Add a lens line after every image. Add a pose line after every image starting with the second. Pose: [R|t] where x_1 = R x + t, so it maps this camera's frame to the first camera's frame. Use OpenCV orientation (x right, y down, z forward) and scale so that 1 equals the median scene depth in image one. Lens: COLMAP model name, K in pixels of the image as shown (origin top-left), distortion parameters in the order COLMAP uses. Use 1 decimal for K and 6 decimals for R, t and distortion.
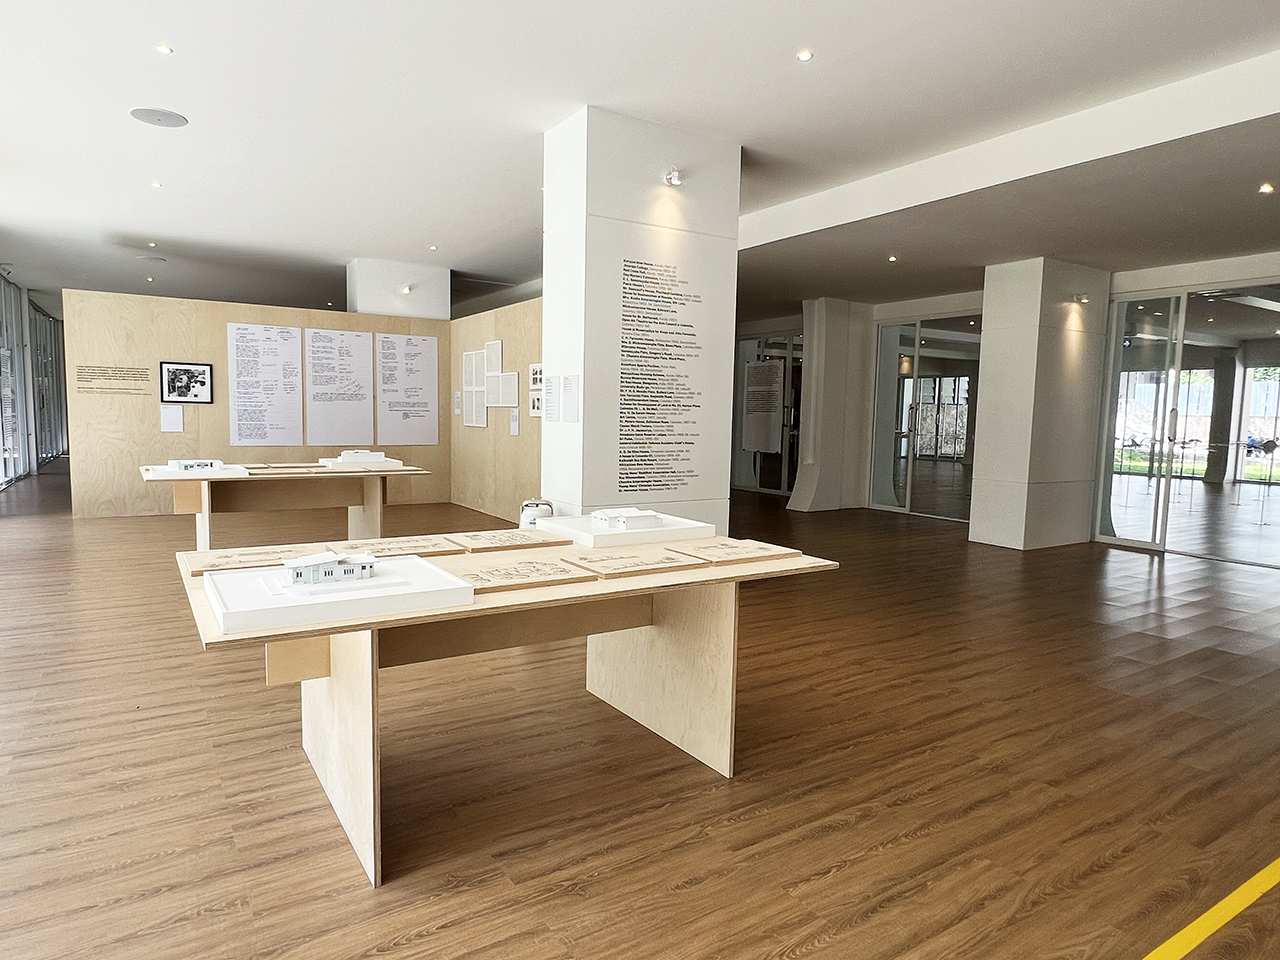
lens RADIAL K [[781.1, 0, 638.1], [0, 781.1, 486.3], [0, 0, 1]] dist [-0.000115, -0.000327]
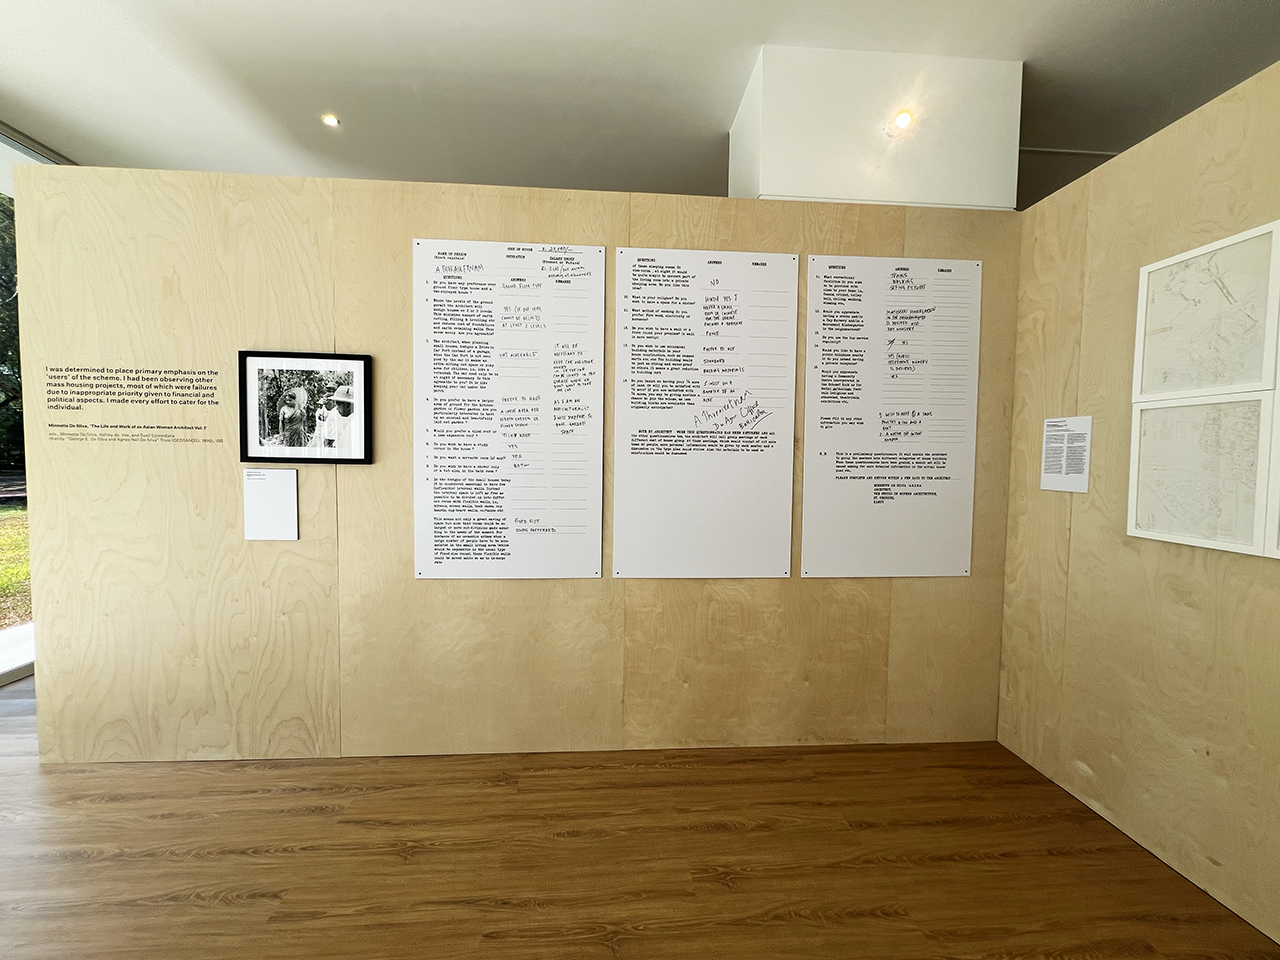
lens RADIAL K [[509.8, 0, 640.1], [0, 509.8, 479.8], [0, 0, 1]] dist [-0.000156, 0.000048]
pose [[0.871755, 0.015429, -0.489700, -0.321718], [-0.041325, 0.998258, -0.042116, -0.094446], [0.488197, 0.056951, 0.870873, 0.861816]]
